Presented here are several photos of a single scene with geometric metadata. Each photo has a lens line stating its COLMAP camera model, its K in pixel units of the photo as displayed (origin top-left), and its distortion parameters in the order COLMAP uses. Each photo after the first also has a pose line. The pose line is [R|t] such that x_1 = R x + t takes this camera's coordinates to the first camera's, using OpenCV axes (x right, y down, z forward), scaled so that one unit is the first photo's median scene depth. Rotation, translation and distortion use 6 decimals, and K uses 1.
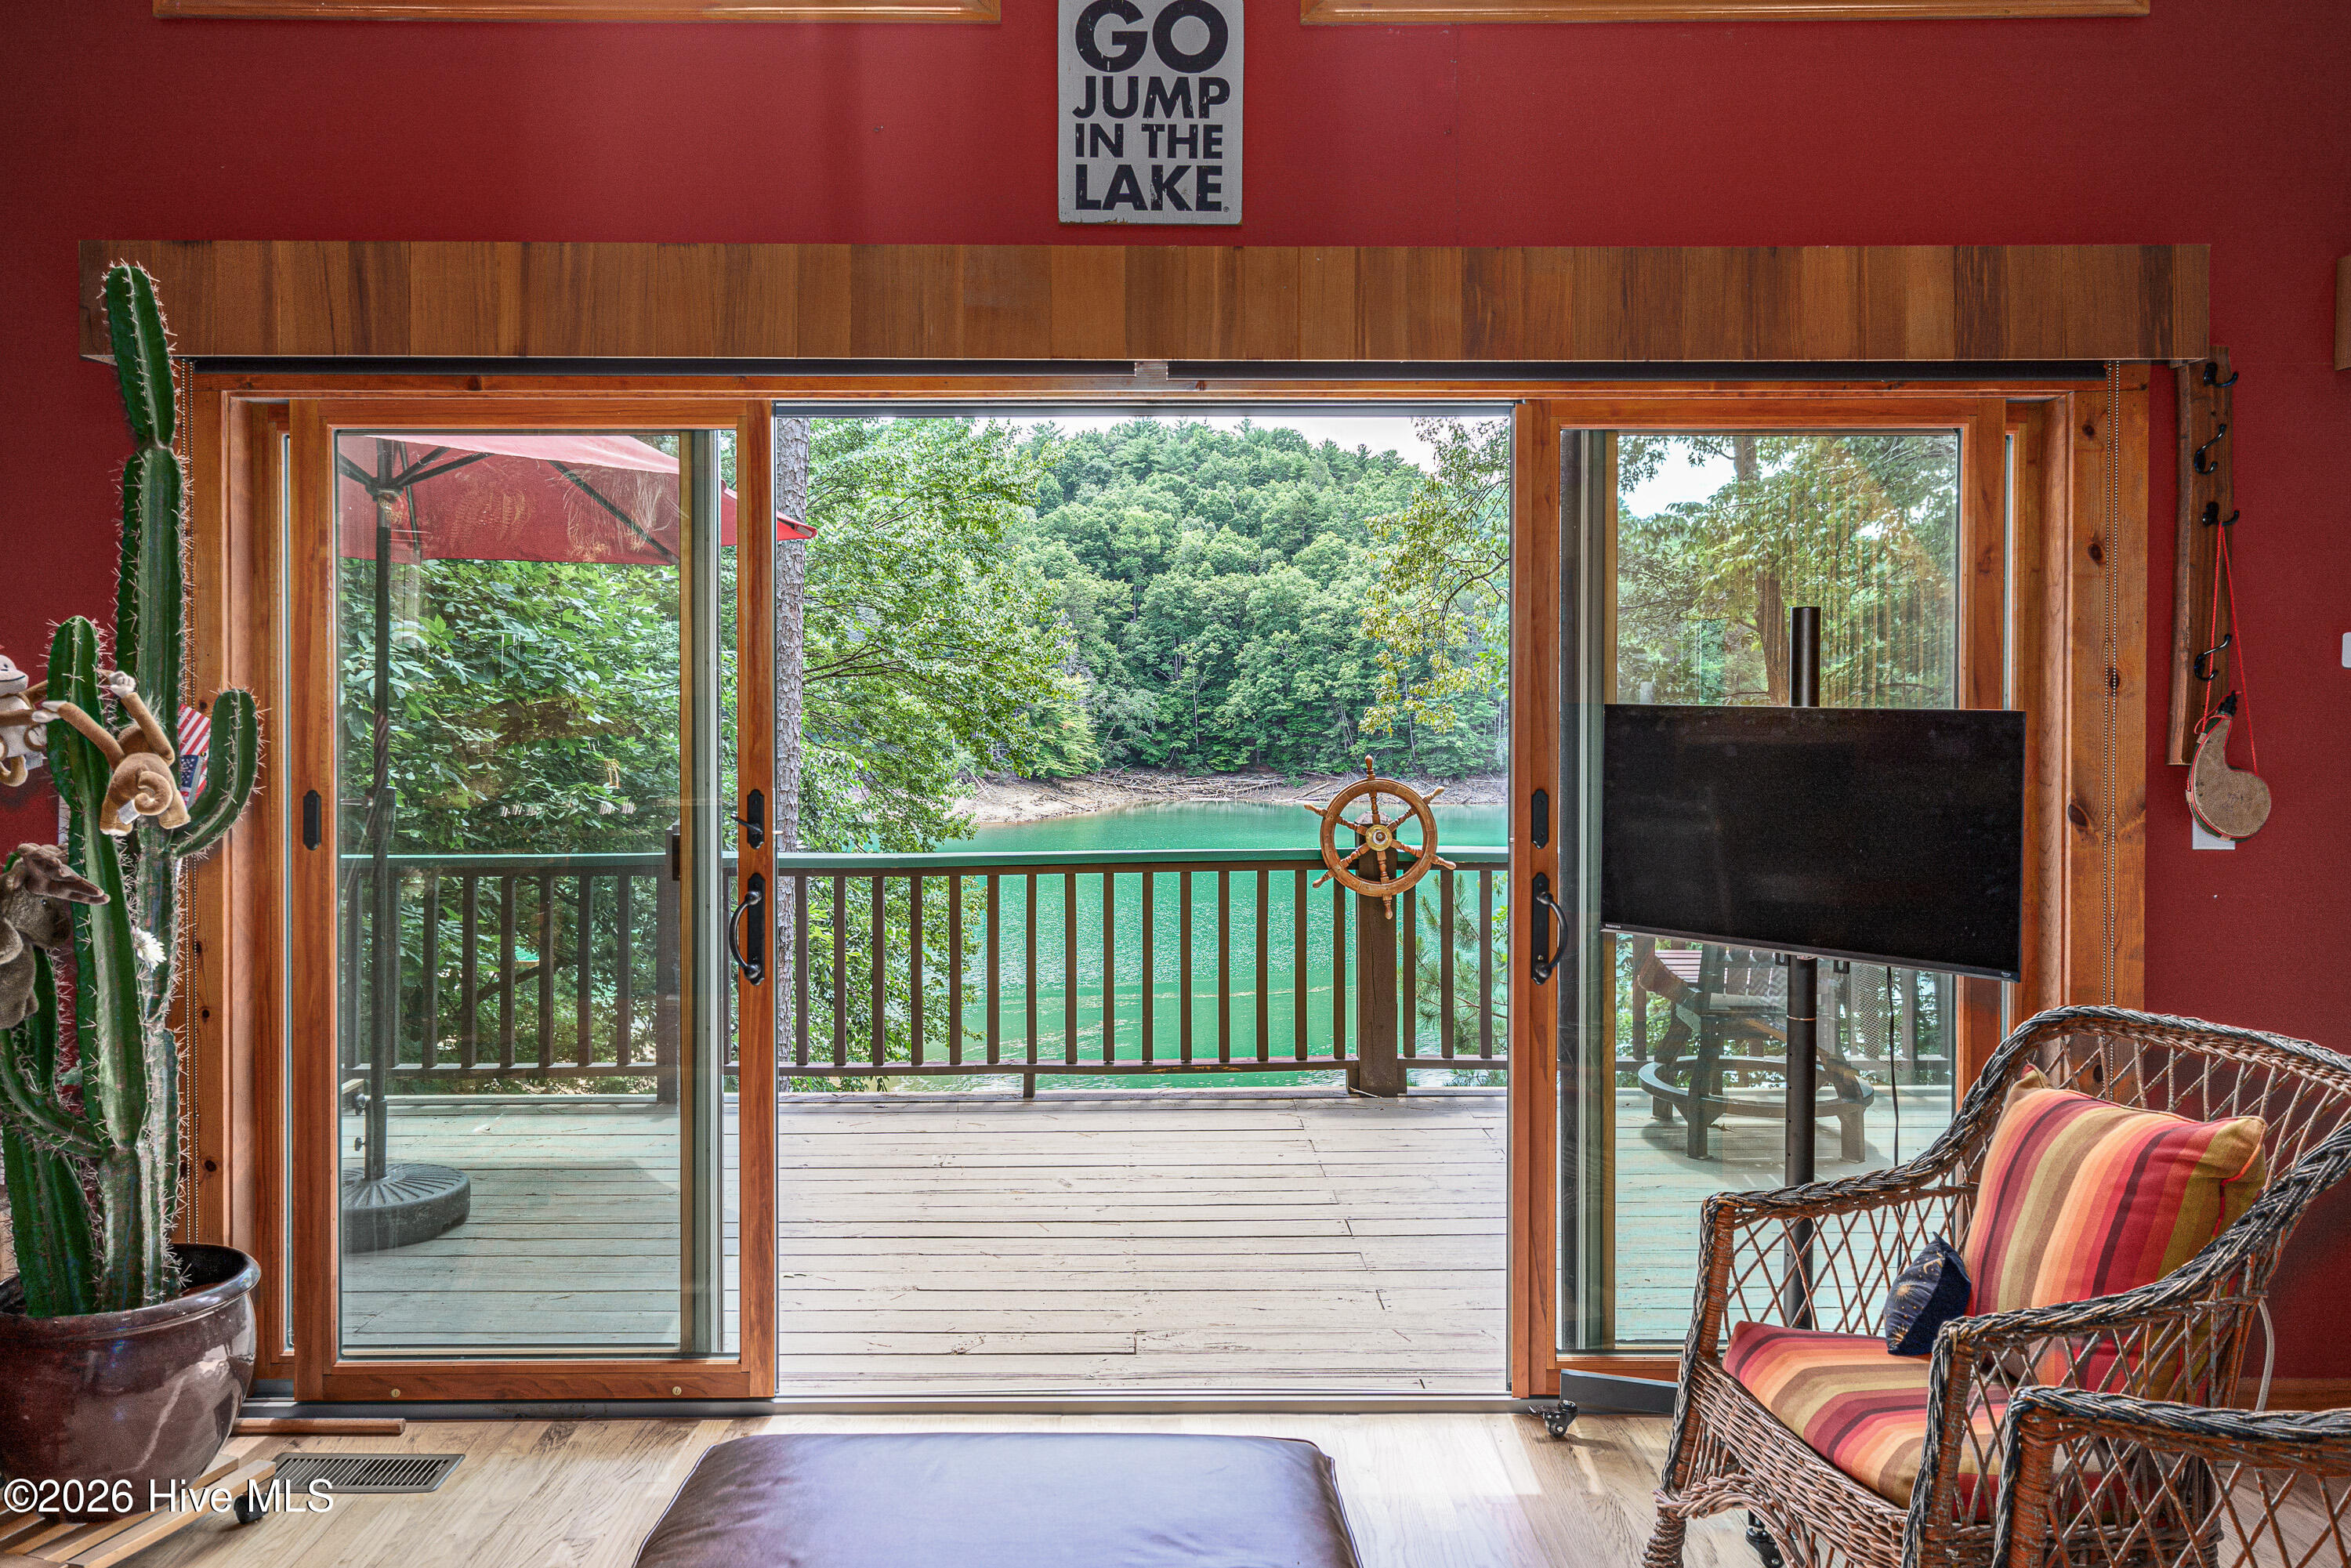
lens RADIAL K [[1657.7, 0, 1178.7], [0, 1657.7, 728.9], [0, 0, 1]] dist [0.029621, -0.039922]
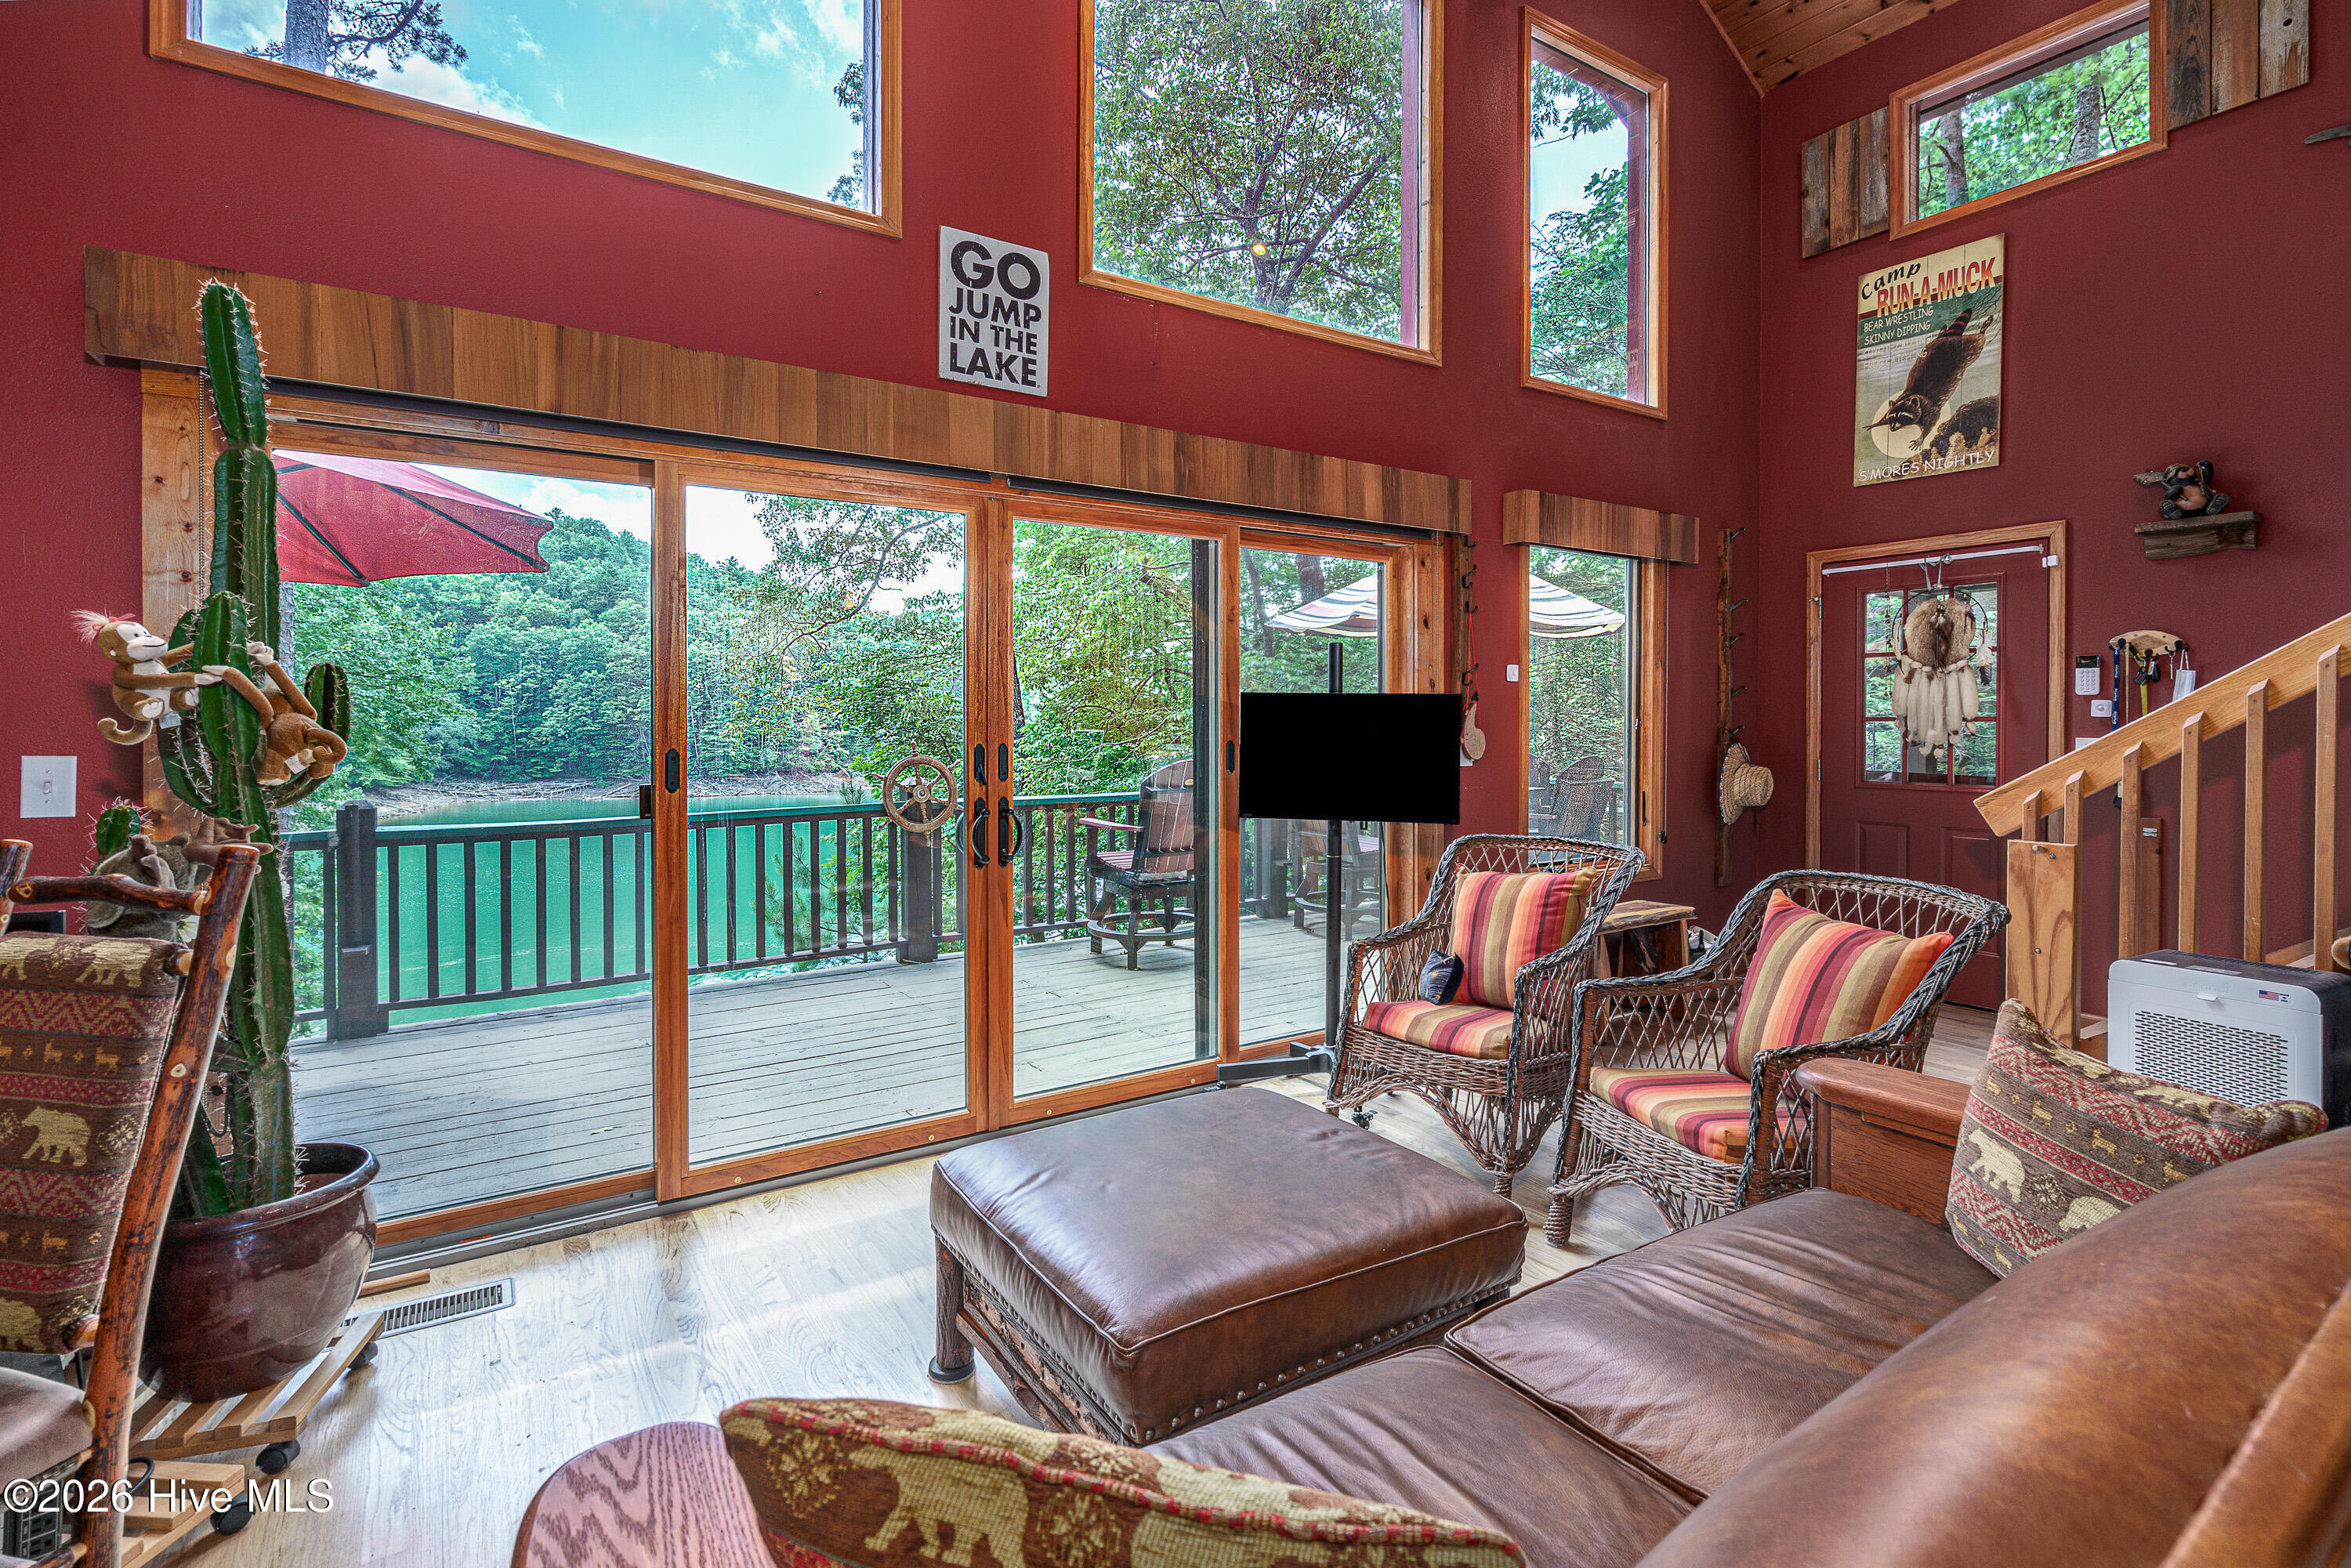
lens RADIAL K [[1114.9, 0, 1161.2], [0, 1114.9, 738.0], [0, 0, 1]] dist [-0.003202, 0.000131]
pose [[0.838958, -0.008936, 0.544124, -0.467032], [0.012509, 0.999918, -0.002866, 0.035777], [-0.544053, 0.009211, 0.839000, 0.022760]]
